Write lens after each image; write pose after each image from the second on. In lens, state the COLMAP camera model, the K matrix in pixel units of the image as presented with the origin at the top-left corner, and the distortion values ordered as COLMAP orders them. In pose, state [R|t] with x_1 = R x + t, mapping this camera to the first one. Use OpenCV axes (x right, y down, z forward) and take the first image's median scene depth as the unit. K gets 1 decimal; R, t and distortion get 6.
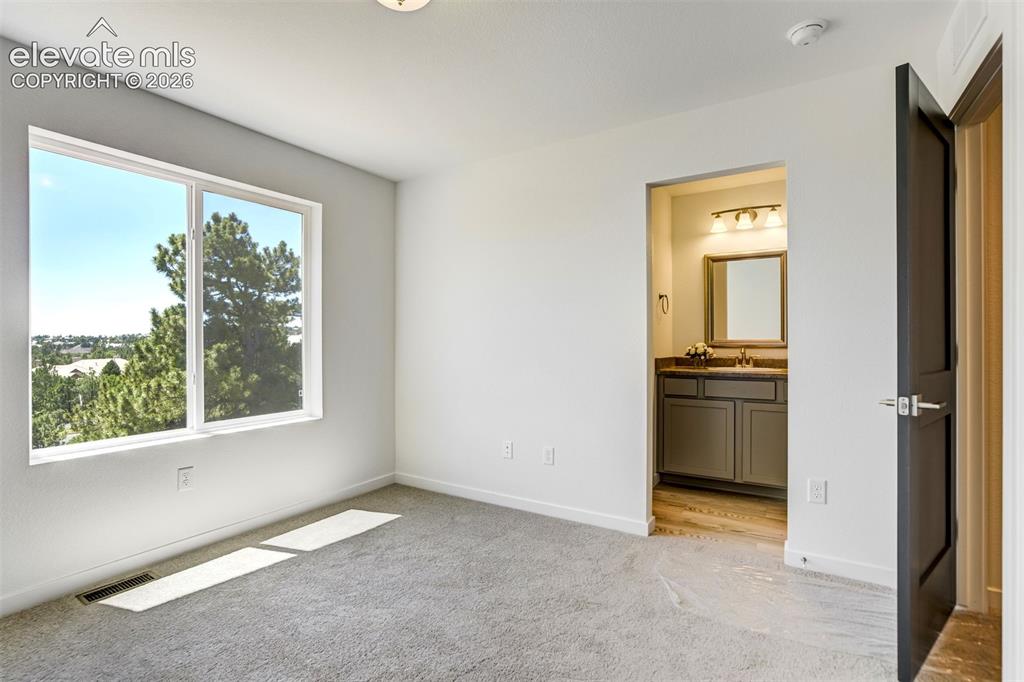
lens RADIAL K [[471.1, 0, 517.2], [0, 471.1, 339.6], [0, 0, 1]] dist [-0.017698, 0.004882]
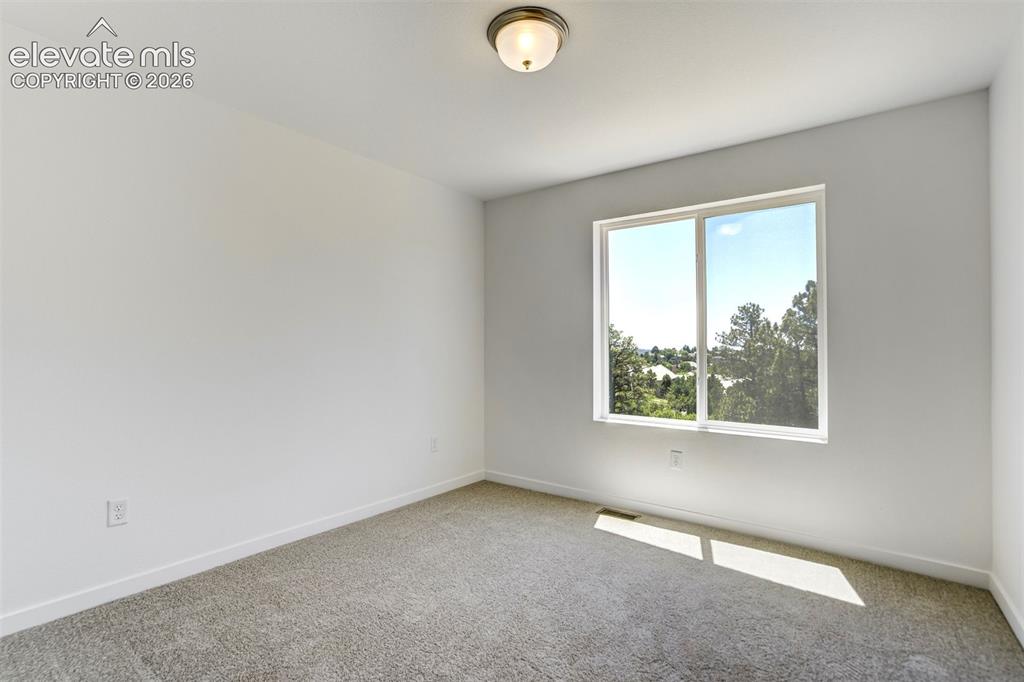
lens RADIAL K [[471.1, 0, 507.3], [0, 471.1, 347.3], [0, 0, 1]] dist [-0.017698, 0.004882]
pose [[-0.075690, -0.000636, -0.997131, 0.552440], [-0.000357, 1.000000, -0.000611, -0.002164], [0.997131, 0.000310, -0.075691, 0.622485]]
